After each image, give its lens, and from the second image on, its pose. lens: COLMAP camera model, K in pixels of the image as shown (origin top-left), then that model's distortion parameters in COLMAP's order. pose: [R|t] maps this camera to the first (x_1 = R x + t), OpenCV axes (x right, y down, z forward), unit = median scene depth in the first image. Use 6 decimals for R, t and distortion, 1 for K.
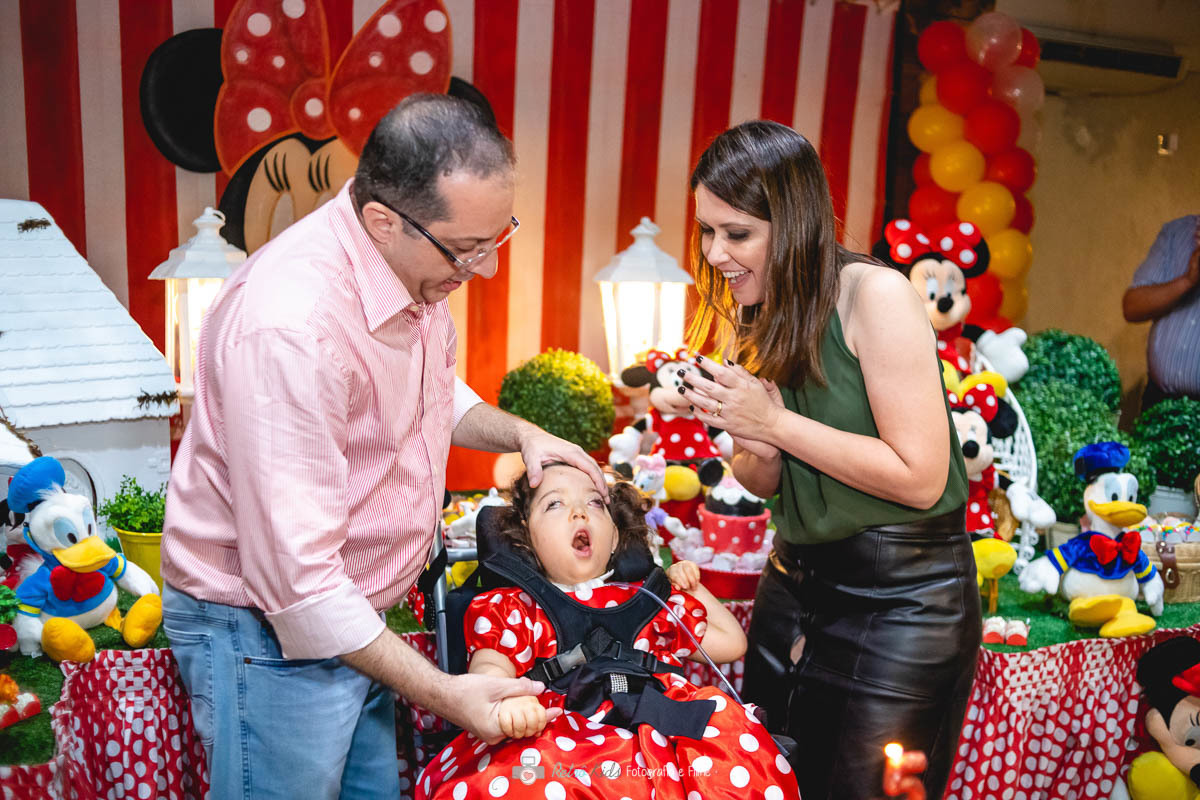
lens RADIAL K [[1176.6, 0, 602.8], [0, 1176.6, 403.5], [0, 0, 1]] dist [-0.179336, 0.188508]
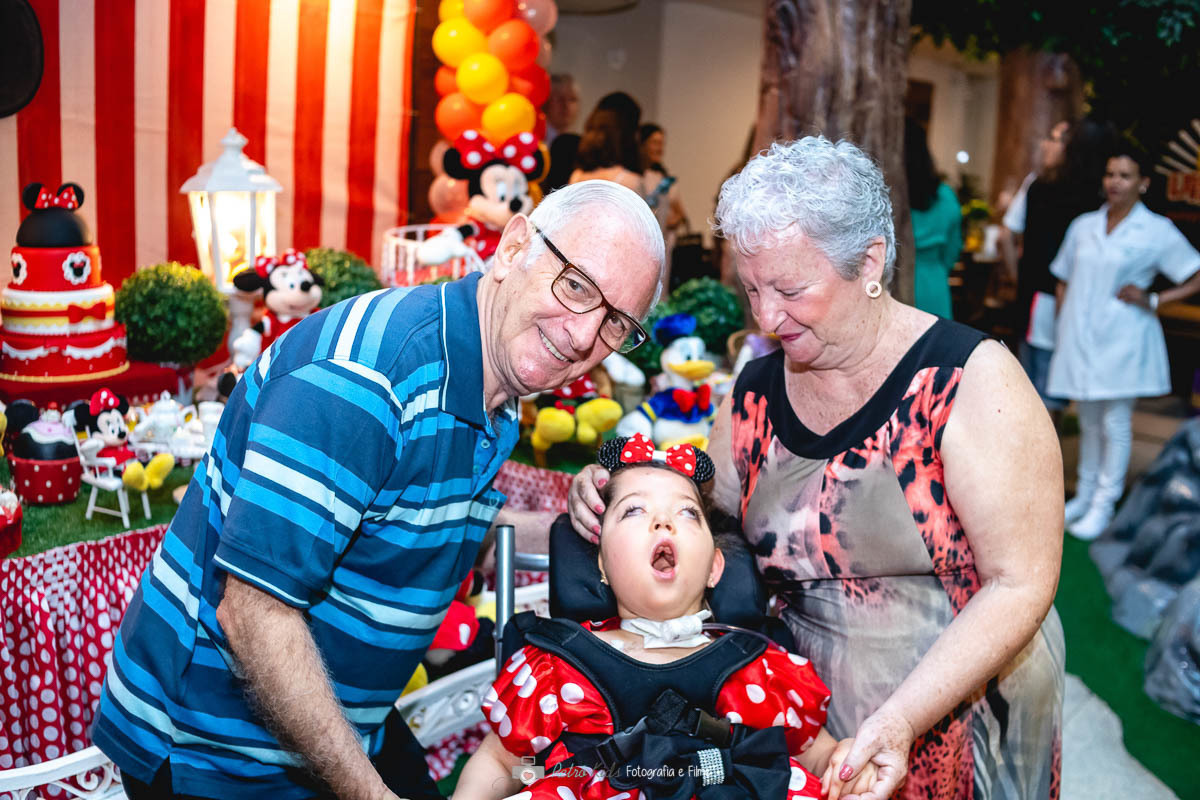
lens RADIAL K [[1176.6, 0, 602.8], [0, 1176.6, 403.5], [0, 0, 1]] dist [-0.179336, 0.188508]
pose [[0.885812, -0.091027, 0.455028, -0.206122], [0.054844, 0.994236, 0.092126, 0.008588], [-0.460792, -0.056651, 0.885699, -0.081087]]
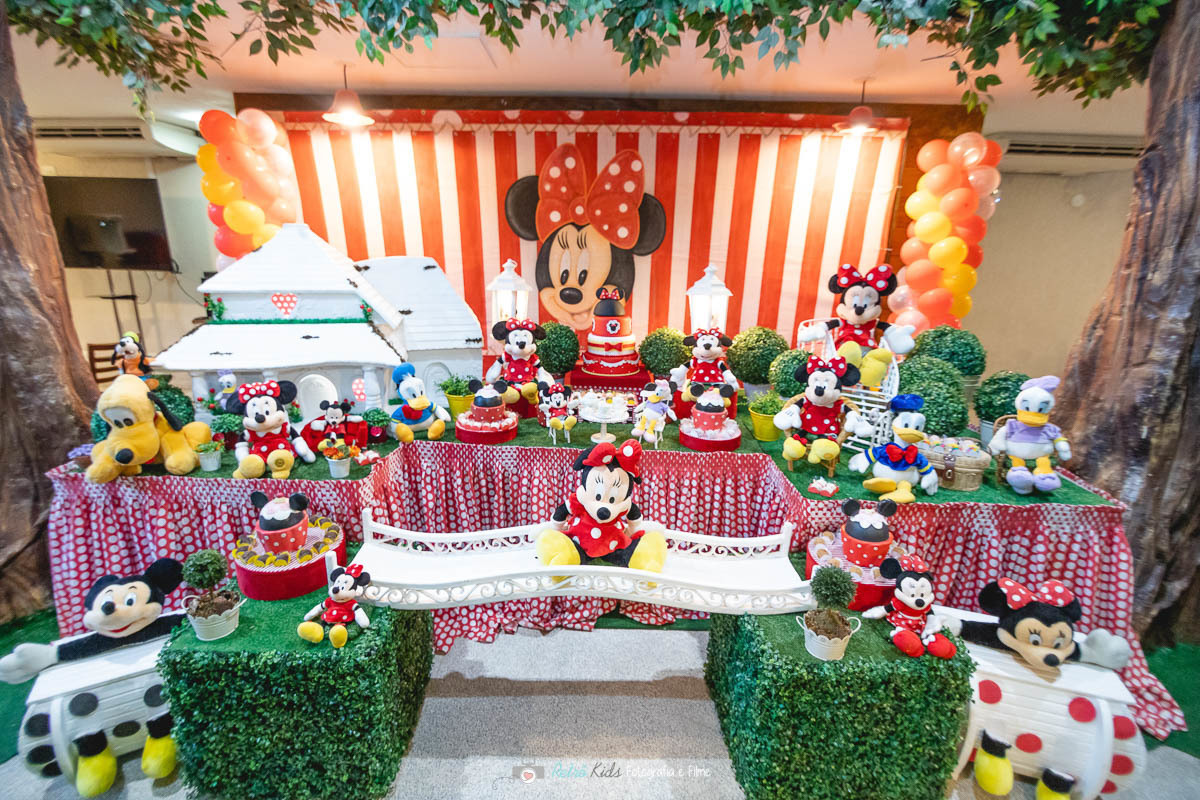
lens RADIAL K [[546.8, 0, 589.3], [0, 546.8, 388.7], [0, 0, 1]] dist [-0.014762, -0.000329]
pose [[0.917776, 0.087449, -0.387350, 0.302184], [-0.051643, 0.993451, 0.101920, -0.034340], [0.393726, -0.073536, 0.916282, 0.027922]]
